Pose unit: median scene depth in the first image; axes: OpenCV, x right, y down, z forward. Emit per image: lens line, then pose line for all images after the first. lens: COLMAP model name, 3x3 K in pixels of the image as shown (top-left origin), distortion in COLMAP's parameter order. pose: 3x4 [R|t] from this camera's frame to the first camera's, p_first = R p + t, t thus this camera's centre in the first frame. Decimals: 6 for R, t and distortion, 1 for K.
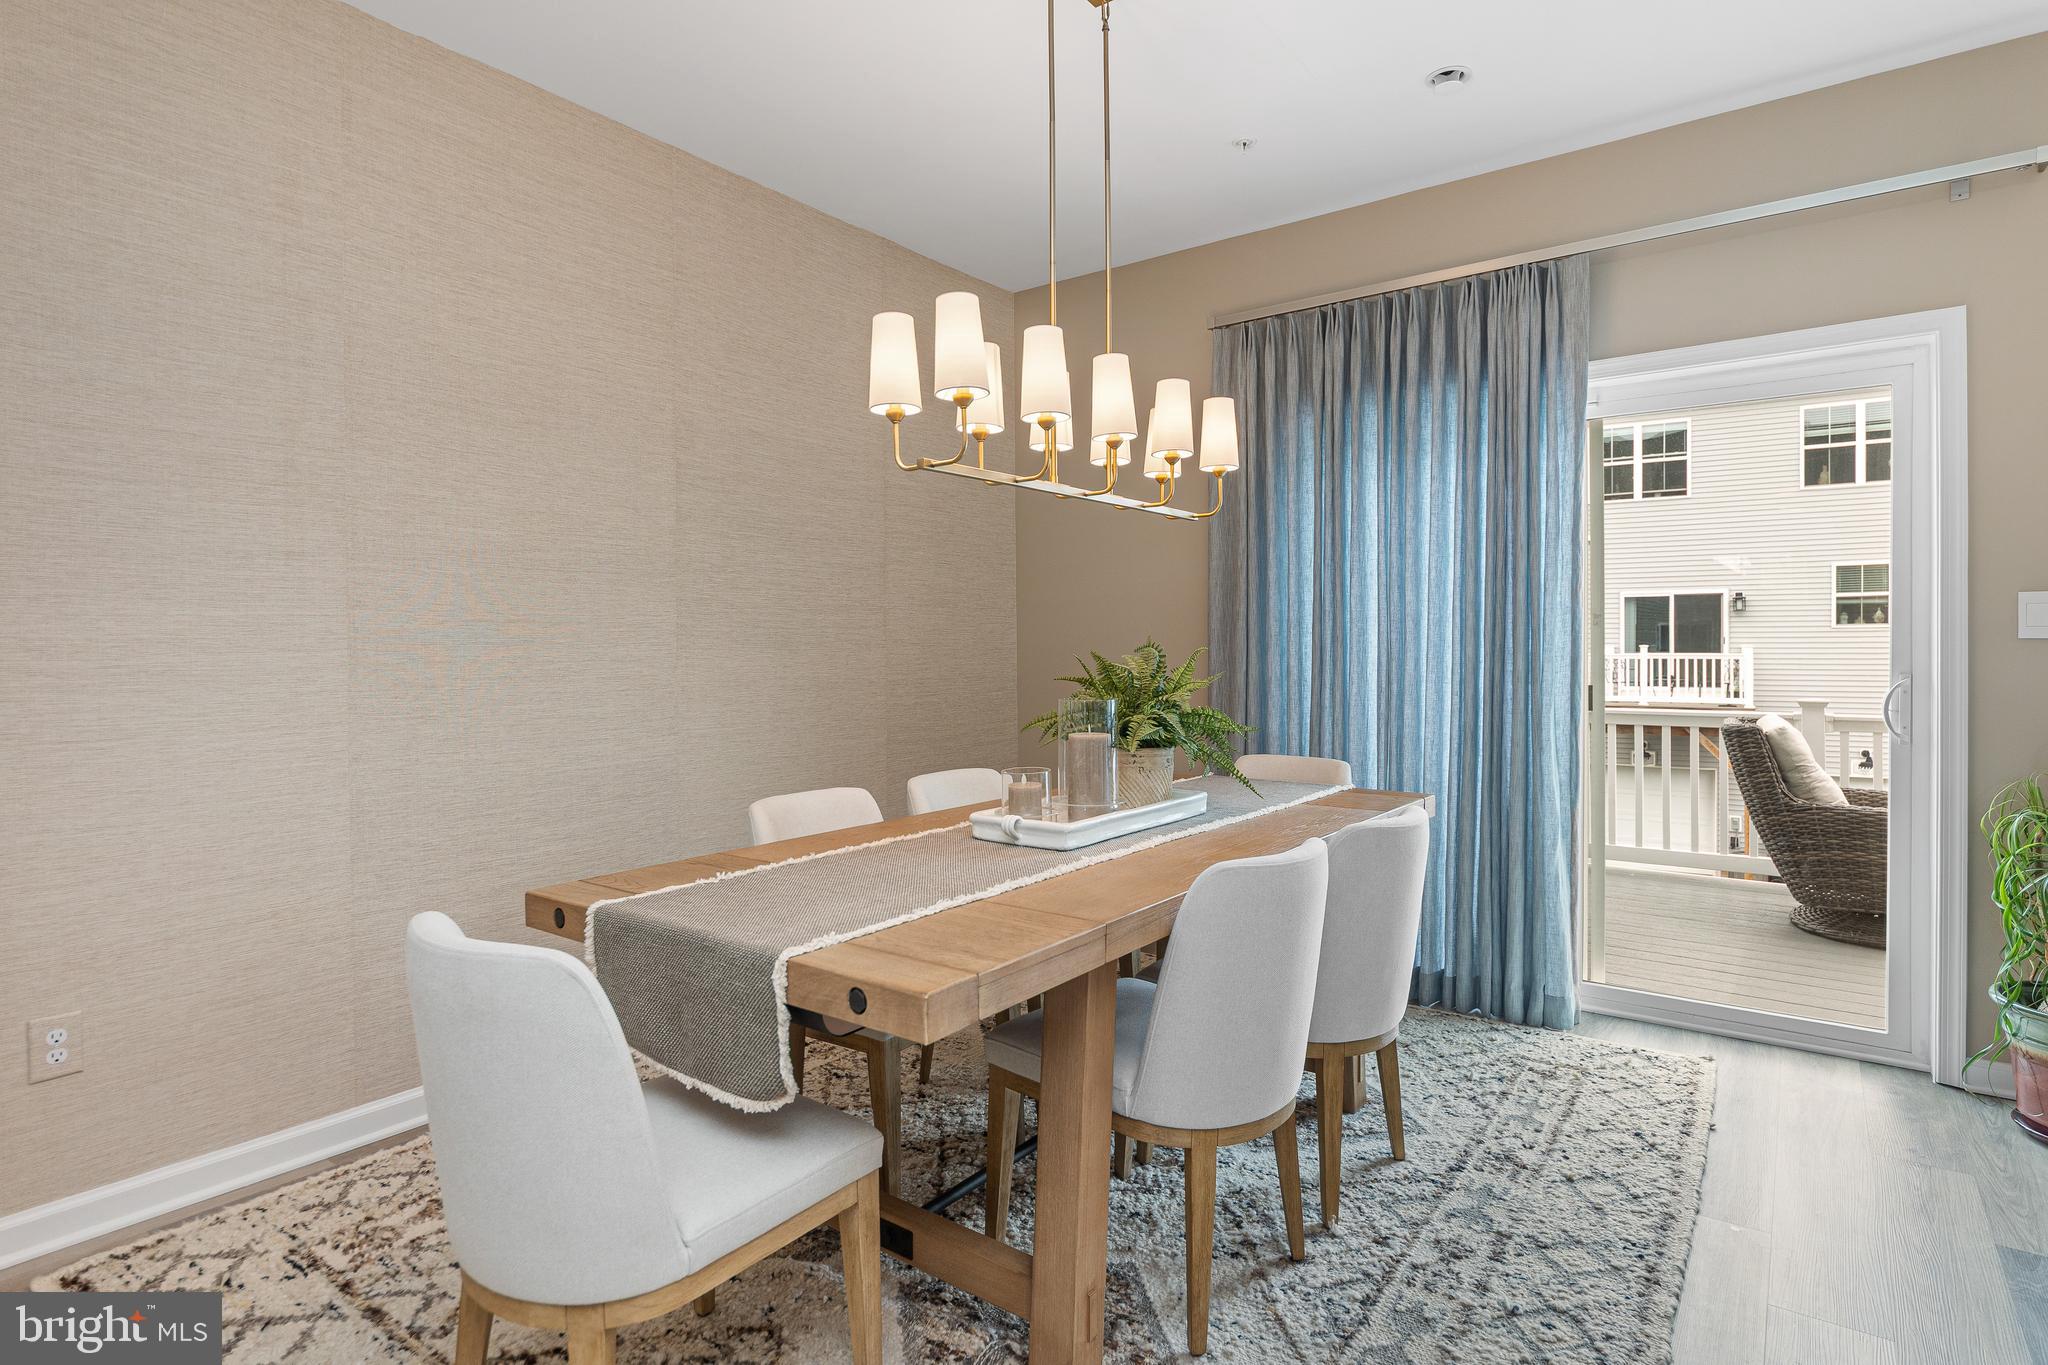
lens RADIAL K [[1062.0, 0, 1045.2], [0, 1062.0, 683.8], [0, 0, 1]] dist [-0.005886, -0.001304]
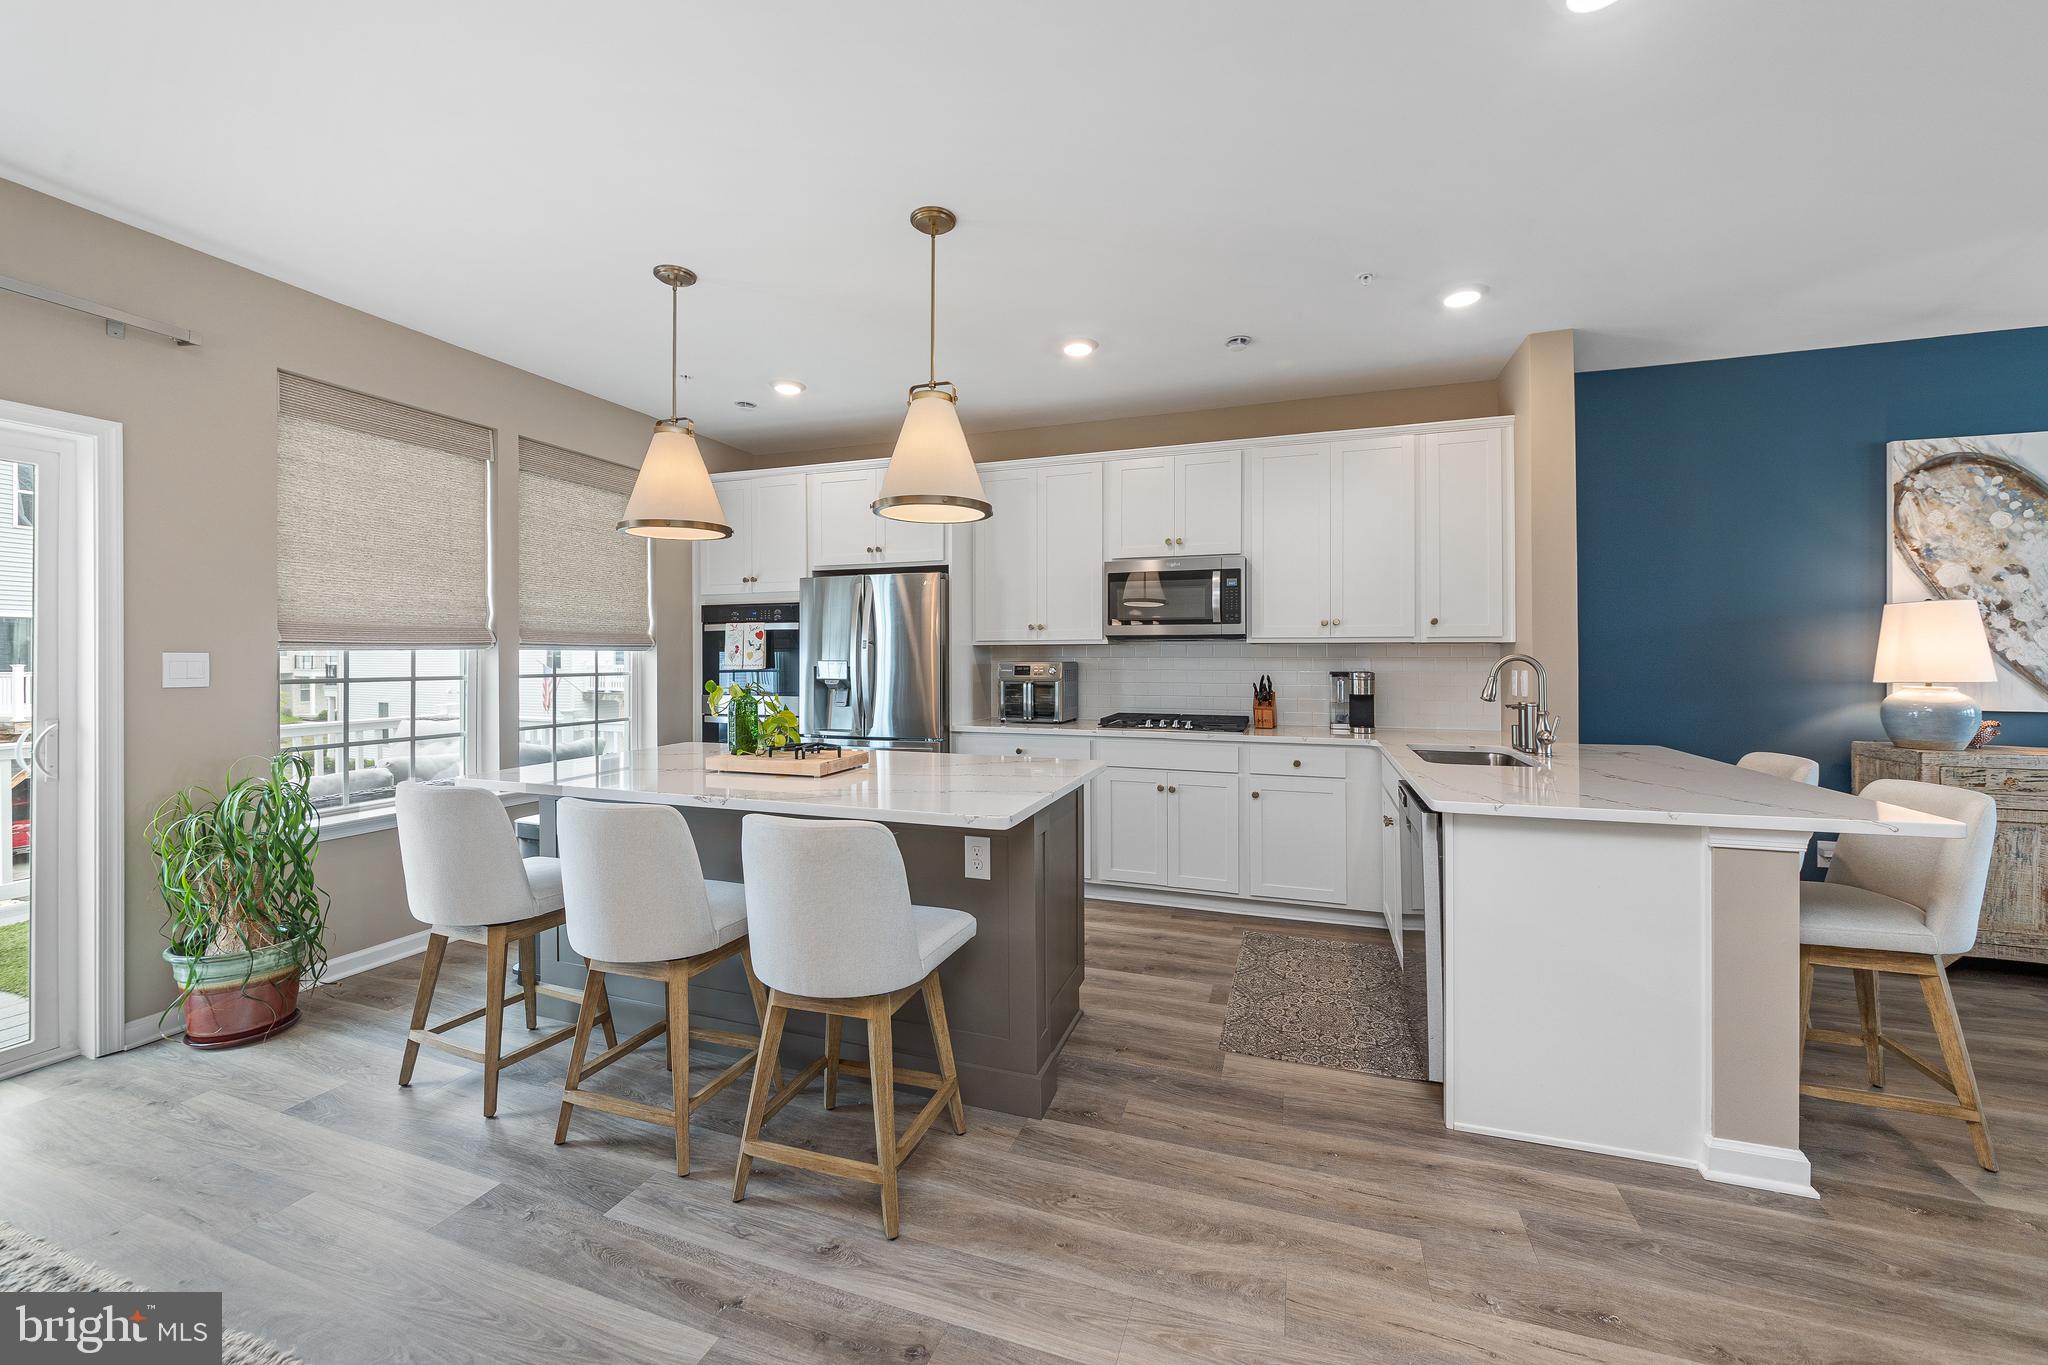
lens RADIAL K [[794.0, 0, 1008.3], [0, 794.0, 654.6], [0, 0, 1]] dist [-0.003820, 0.000833]
pose [[-0.281332, 0.010740, 0.959551, -0.369770], [0.037061, 0.999313, -0.000319, -0.047967], [-0.958895, 0.035472, -0.281536, 0.289241]]
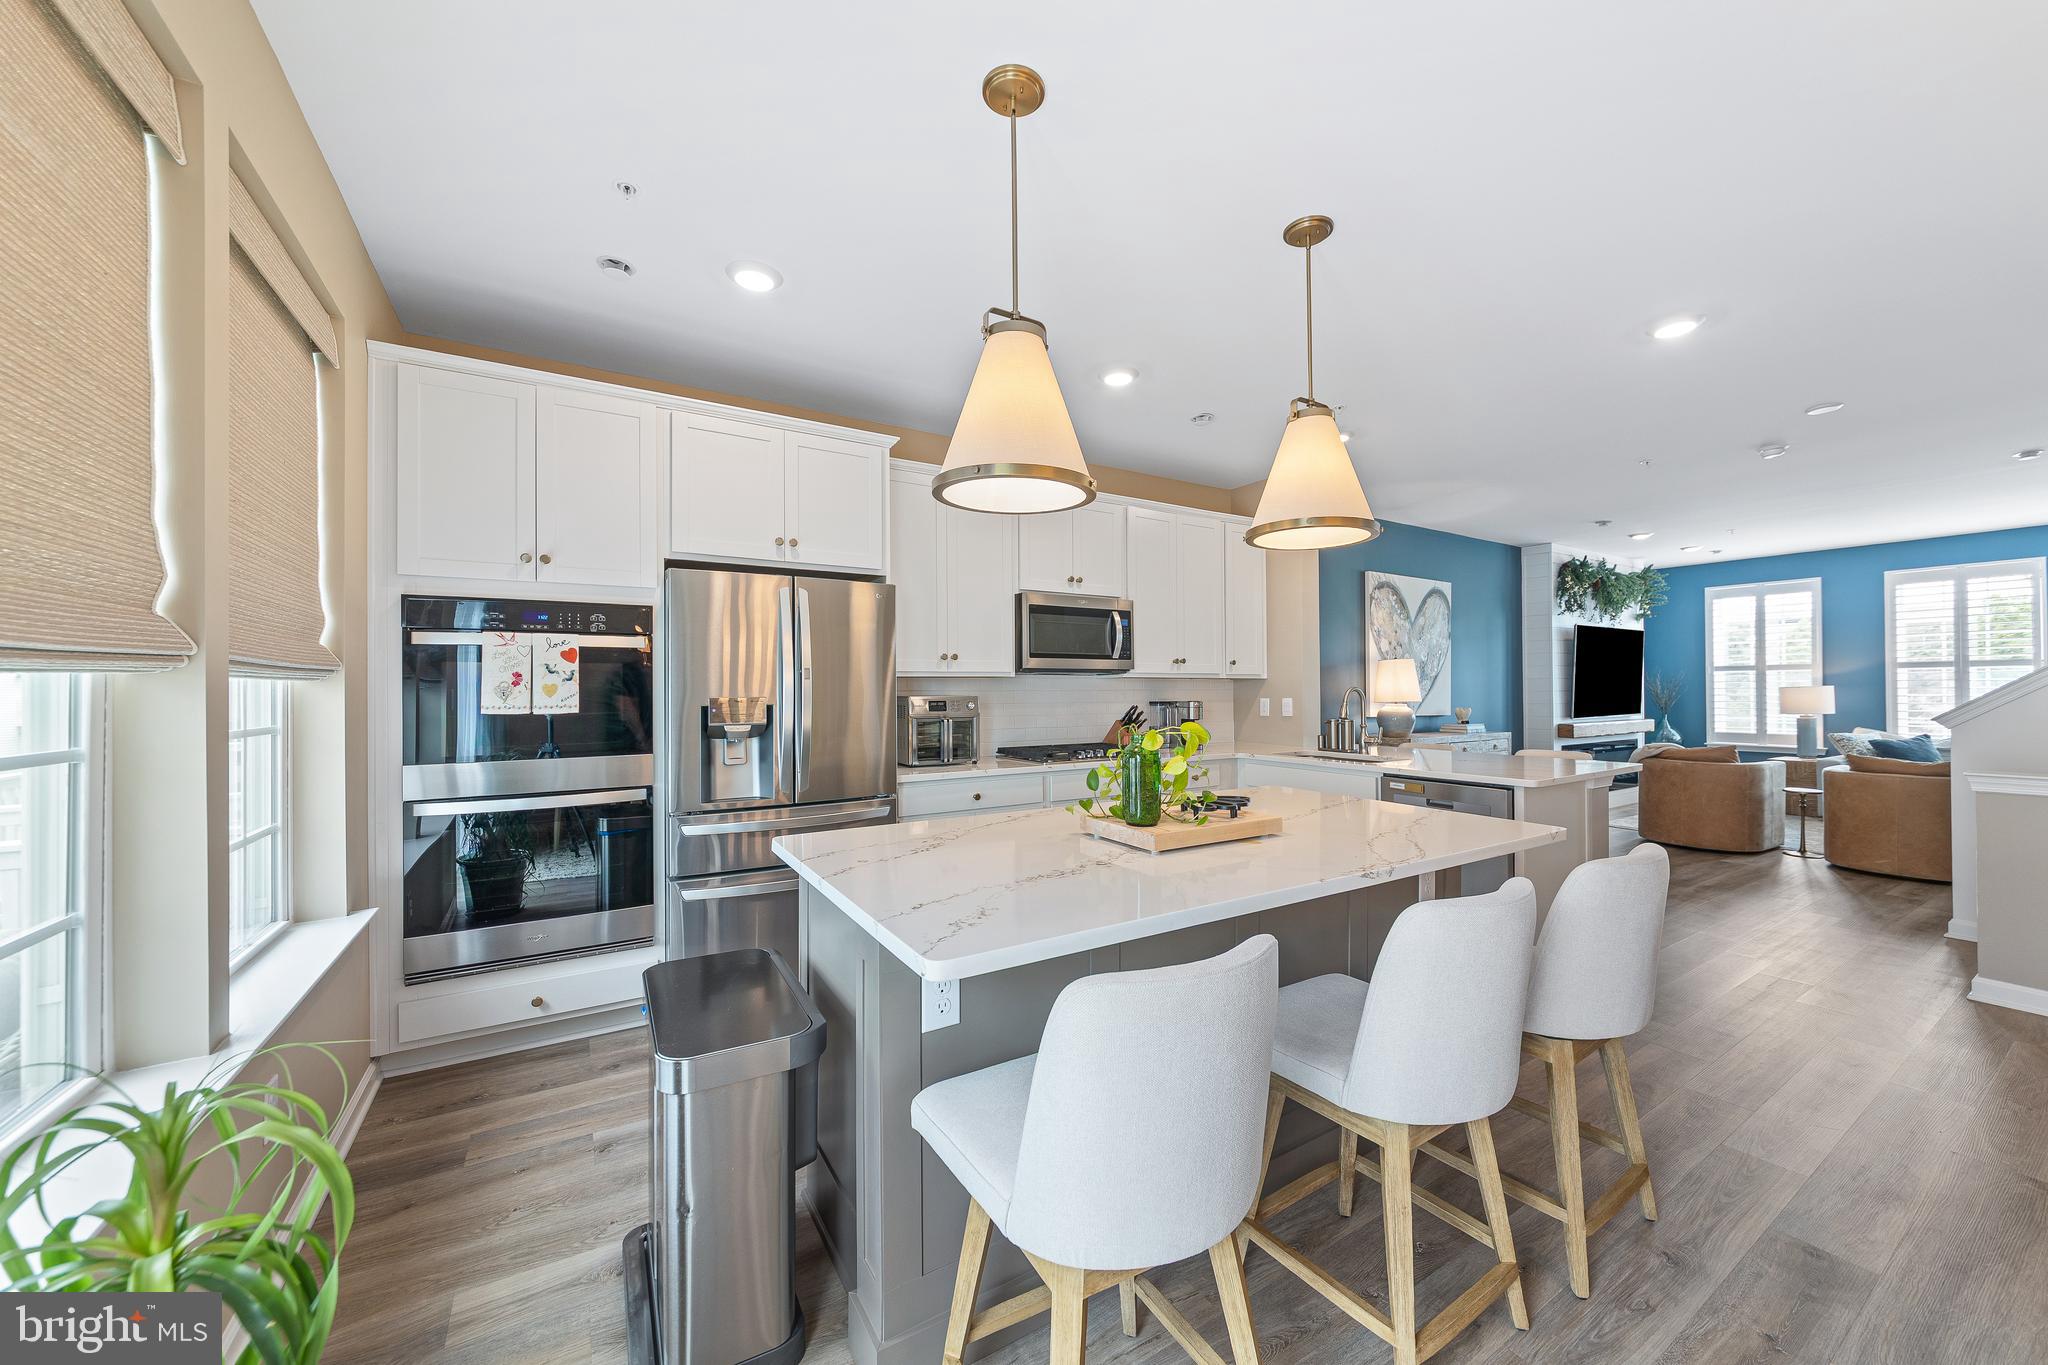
lens RADIAL K [[764.8, 0, 1039.9], [0, 764.8, 682.9], [0, 0, 1]] dist [-0.007808, 0.000346]
pose [[-0.928612, 0.013497, 0.370806, 0.643229], [0.023809, 0.999446, 0.023245, -0.088626], [-0.370287, 0.030414, -0.928419, 1.120596]]
